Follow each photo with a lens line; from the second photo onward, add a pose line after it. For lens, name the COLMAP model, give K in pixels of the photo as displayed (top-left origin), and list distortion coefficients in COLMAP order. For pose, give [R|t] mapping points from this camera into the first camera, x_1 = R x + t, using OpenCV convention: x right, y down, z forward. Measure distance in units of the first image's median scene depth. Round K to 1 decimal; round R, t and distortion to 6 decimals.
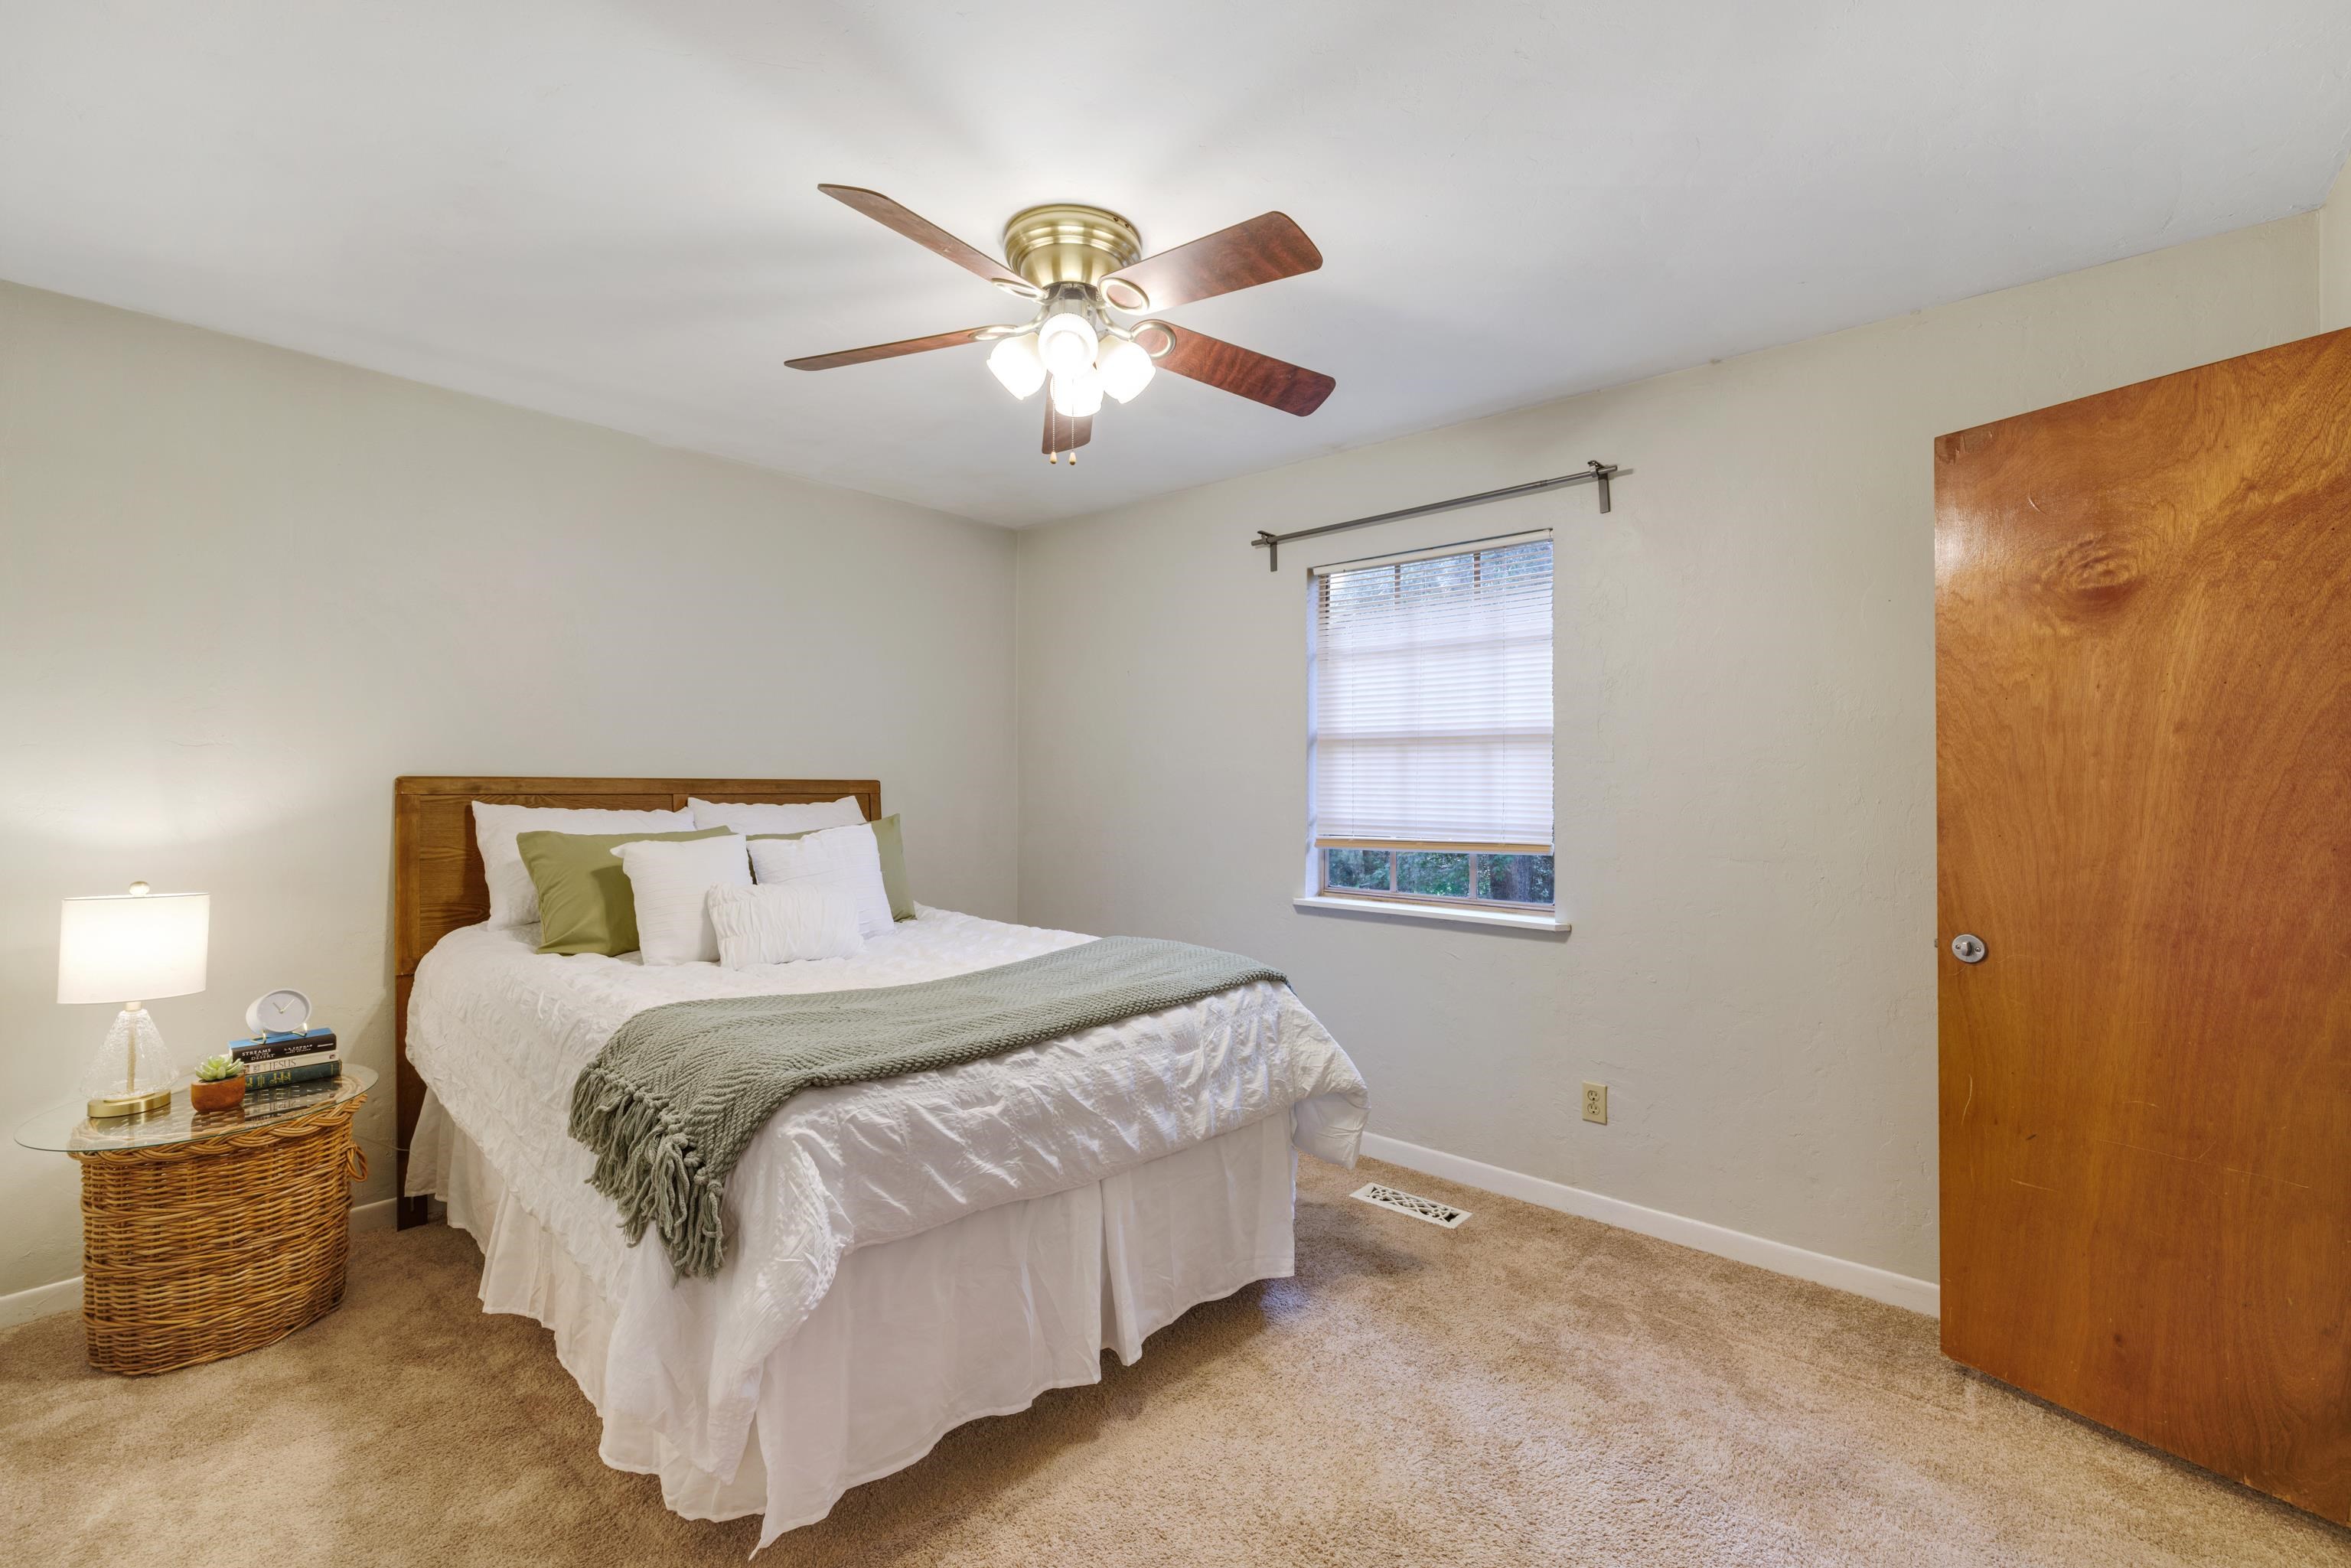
lens RADIAL K [[984.6, 0, 1177.8], [0, 984.6, 777.8], [0, 0, 1]] dist [-0.000113, 0.000391]
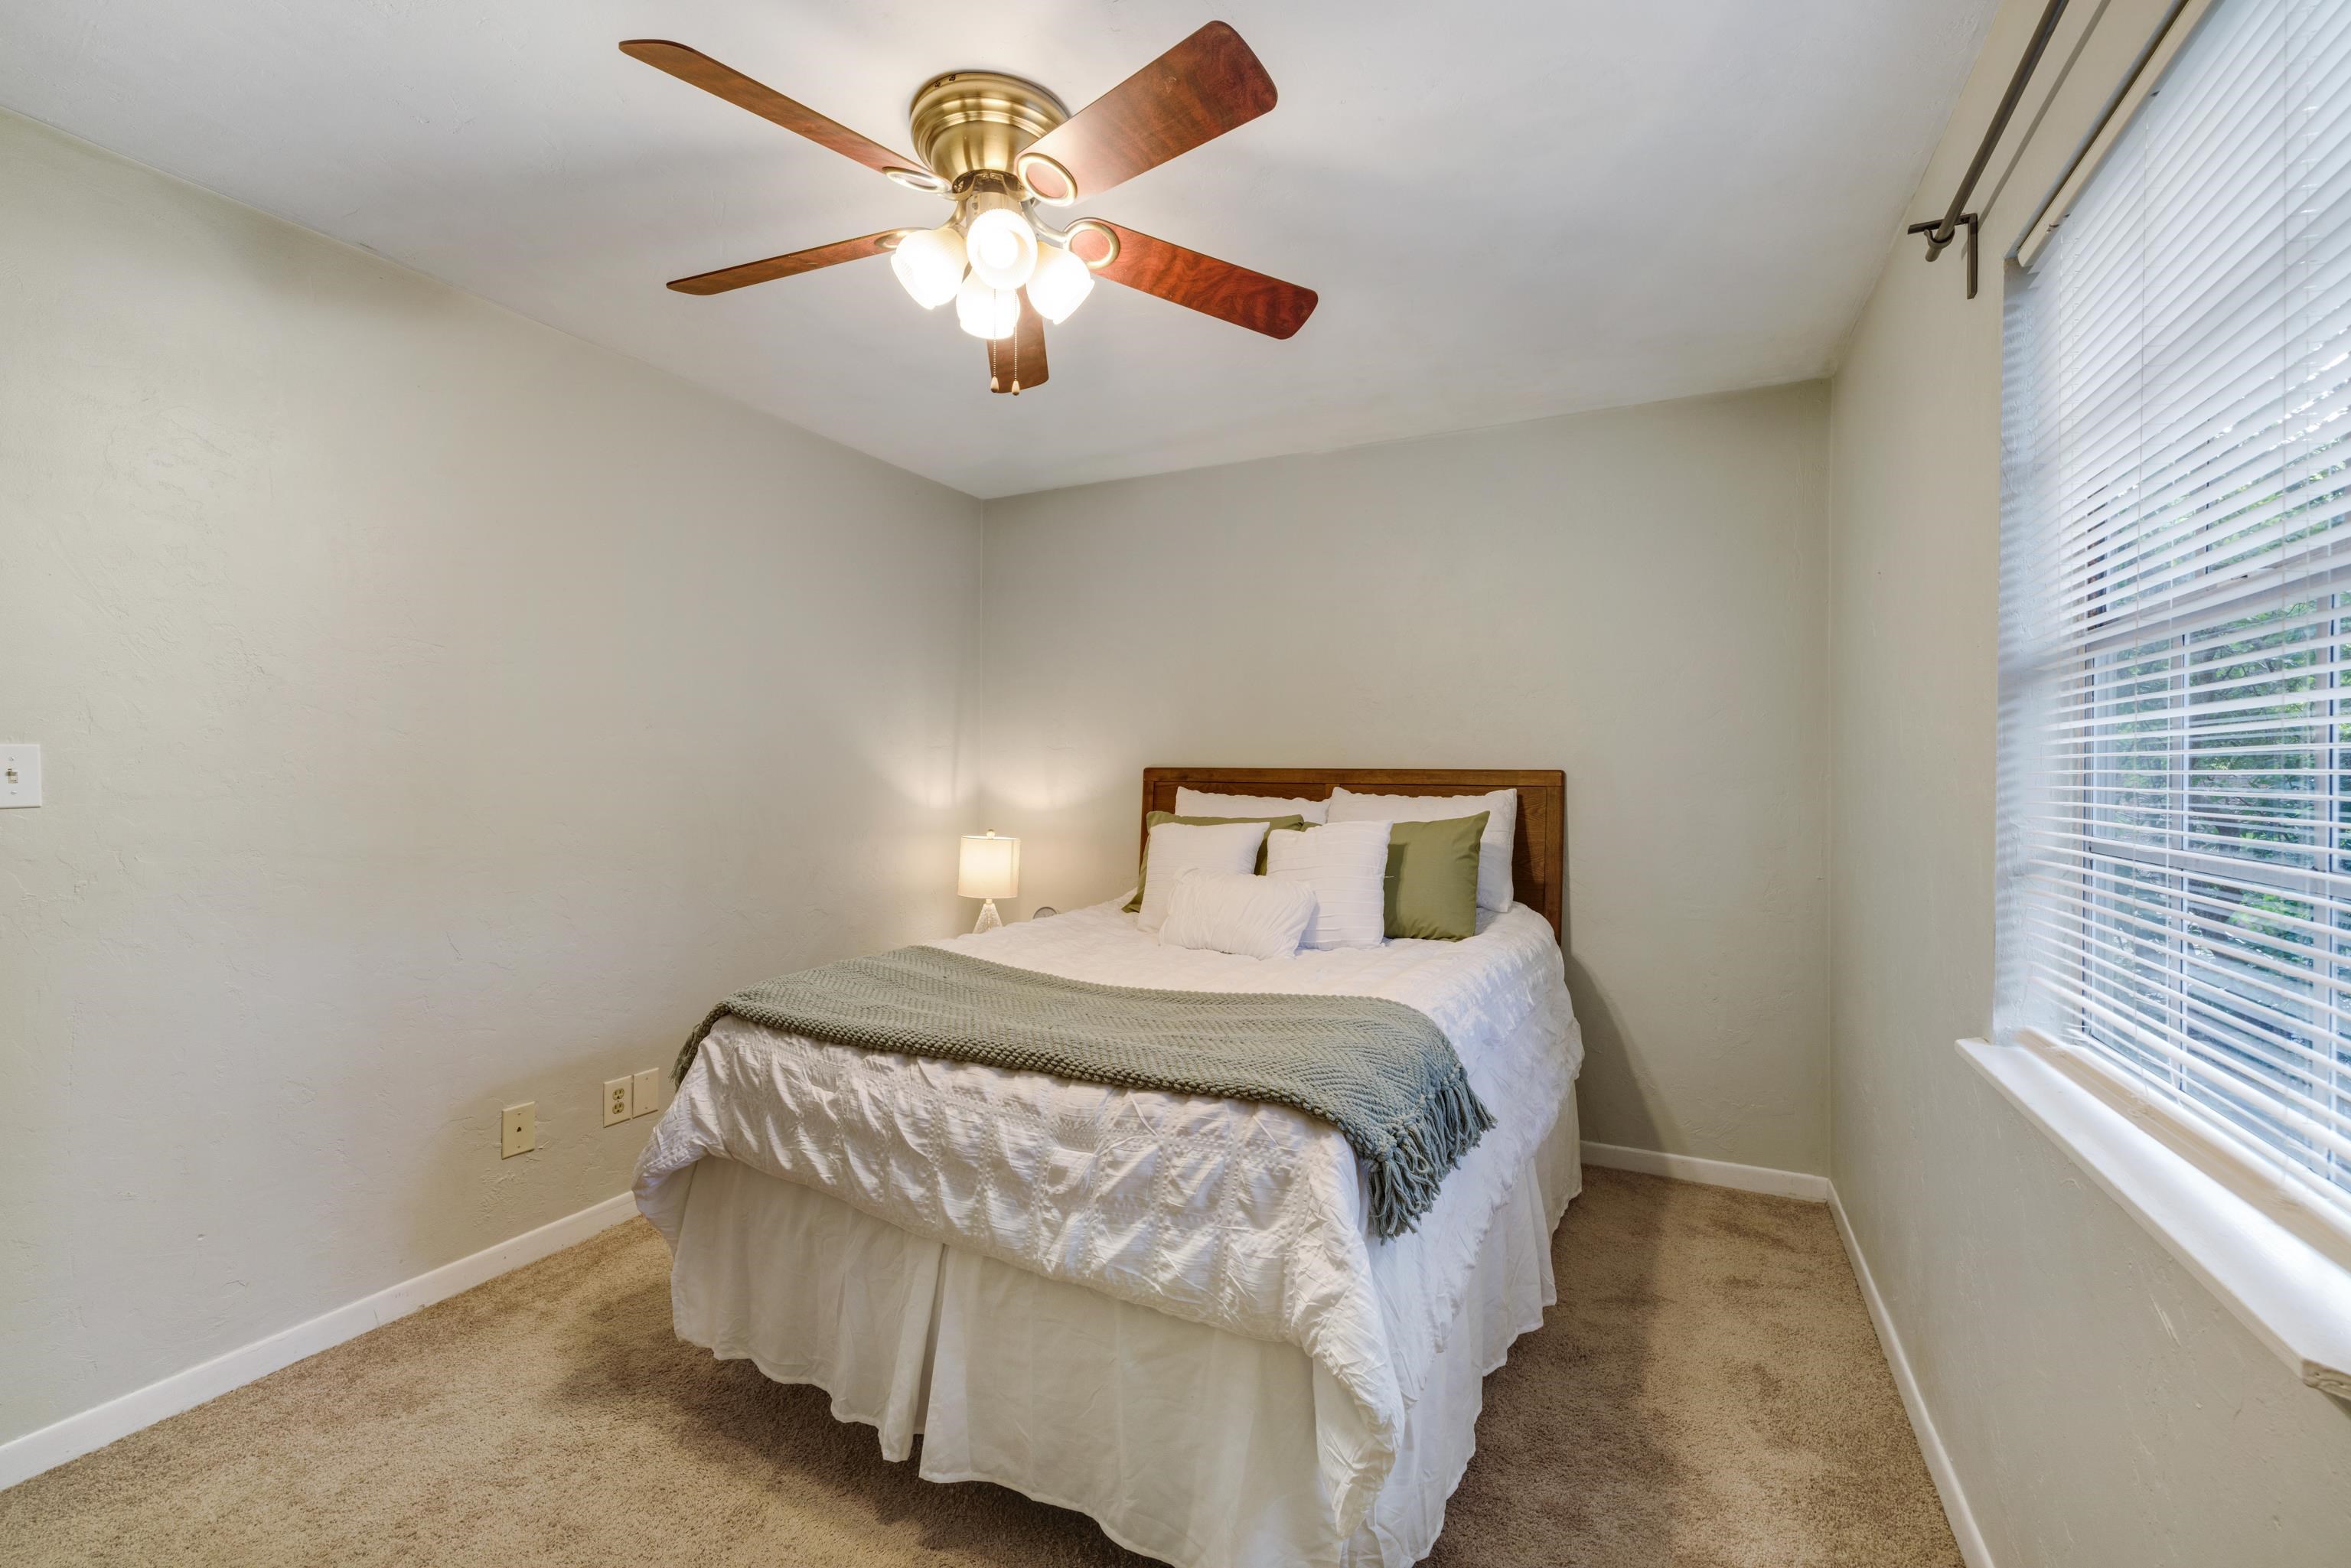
lens RADIAL K [[984.6, 0, 1177.8], [0, 984.6, 777.8], [0, 0, 1]] dist [-0.000113, 0.000391]
pose [[0.267159, 0.004659, -0.963641, 0.729876], [0.001212, 0.999986, 0.005170, 0.007185], [0.963652, -0.002549, 0.267149, 0.903305]]
